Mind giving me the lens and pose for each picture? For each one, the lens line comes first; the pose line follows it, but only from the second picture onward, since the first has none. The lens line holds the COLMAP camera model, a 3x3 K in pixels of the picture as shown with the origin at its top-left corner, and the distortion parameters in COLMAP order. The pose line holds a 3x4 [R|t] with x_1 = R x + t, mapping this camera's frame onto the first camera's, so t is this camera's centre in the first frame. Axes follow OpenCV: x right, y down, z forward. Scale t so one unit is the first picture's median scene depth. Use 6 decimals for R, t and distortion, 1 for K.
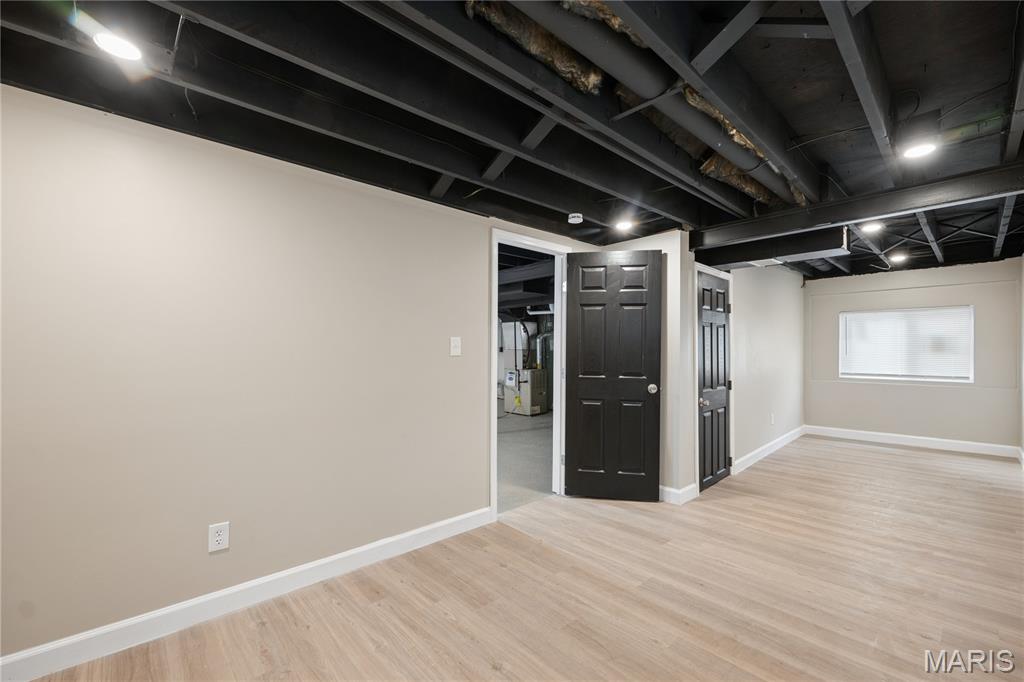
lens RADIAL K [[421.3, 0, 509.6], [0, 421.3, 352.0], [0, 0, 1]] dist [0.001919, 0.000447]
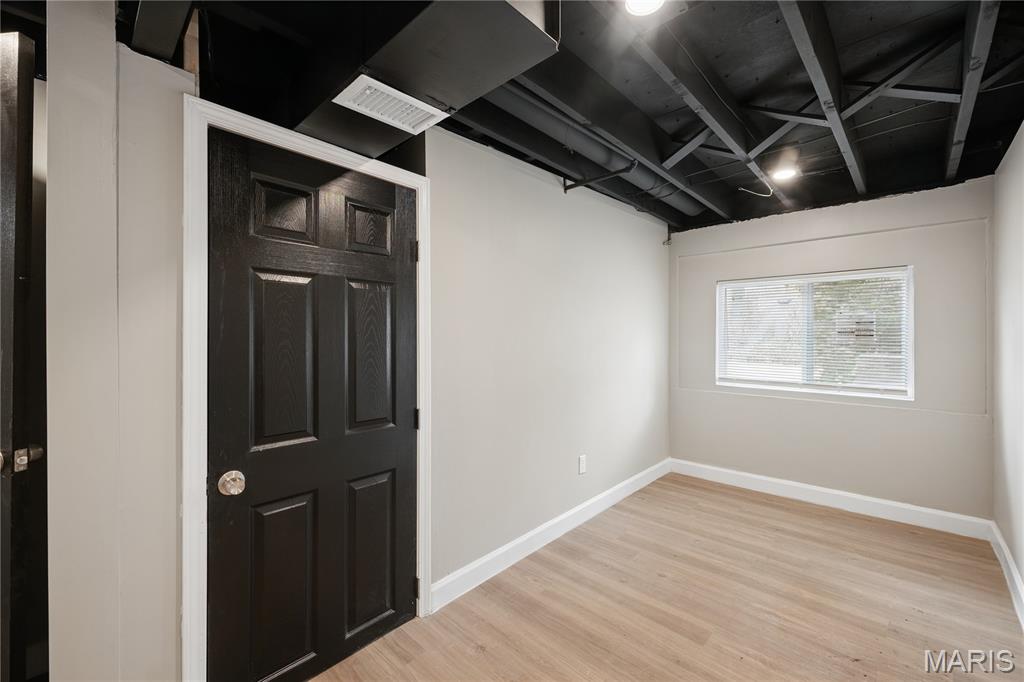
lens RADIAL K [[417.5, 0, 513.0], [0, 417.5, 337.1], [0, 0, 1]] dist [0.001660, 0.000127]
pose [[0.997698, 0.005382, 0.067600, 0.501085], [-0.004784, 0.999948, -0.009010, -0.005127], [-0.067645, 0.008666, 0.997672, 0.456152]]
